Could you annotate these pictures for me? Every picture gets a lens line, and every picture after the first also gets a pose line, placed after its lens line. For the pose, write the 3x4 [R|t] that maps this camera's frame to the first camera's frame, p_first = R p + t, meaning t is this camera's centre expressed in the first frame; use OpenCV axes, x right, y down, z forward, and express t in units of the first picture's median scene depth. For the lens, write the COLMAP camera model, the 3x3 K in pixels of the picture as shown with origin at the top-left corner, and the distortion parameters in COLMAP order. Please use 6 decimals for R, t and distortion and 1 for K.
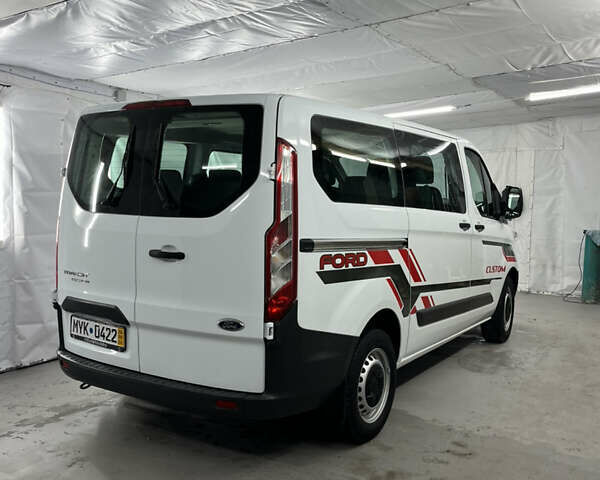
lens RADIAL K [[594.1, 0, 300.0], [0, 594.1, 240.0], [0, 0, 1]] dist [0.037711, -0.022773]
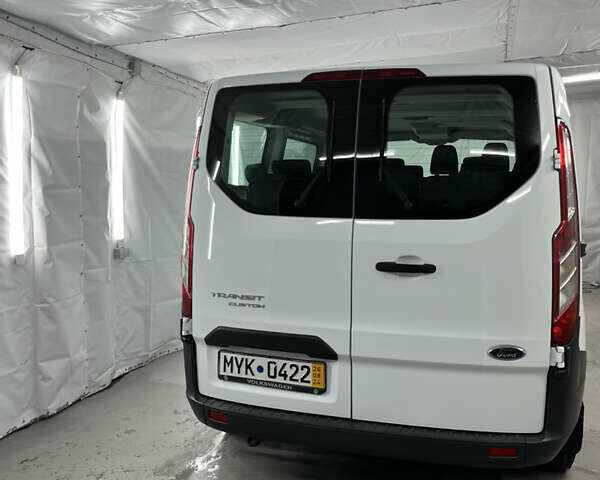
lens RADIAL K [[598.8, 0, 268.5], [0, 598.8, 241.8], [0, 0, 1]] dist [0.041920, -0.007201]
pose [[0.968813, -0.036876, 0.245033, -0.524253], [0.032479, 0.999231, 0.021963, -0.028946], [-0.245654, -0.013319, 0.969266, 0.250512]]
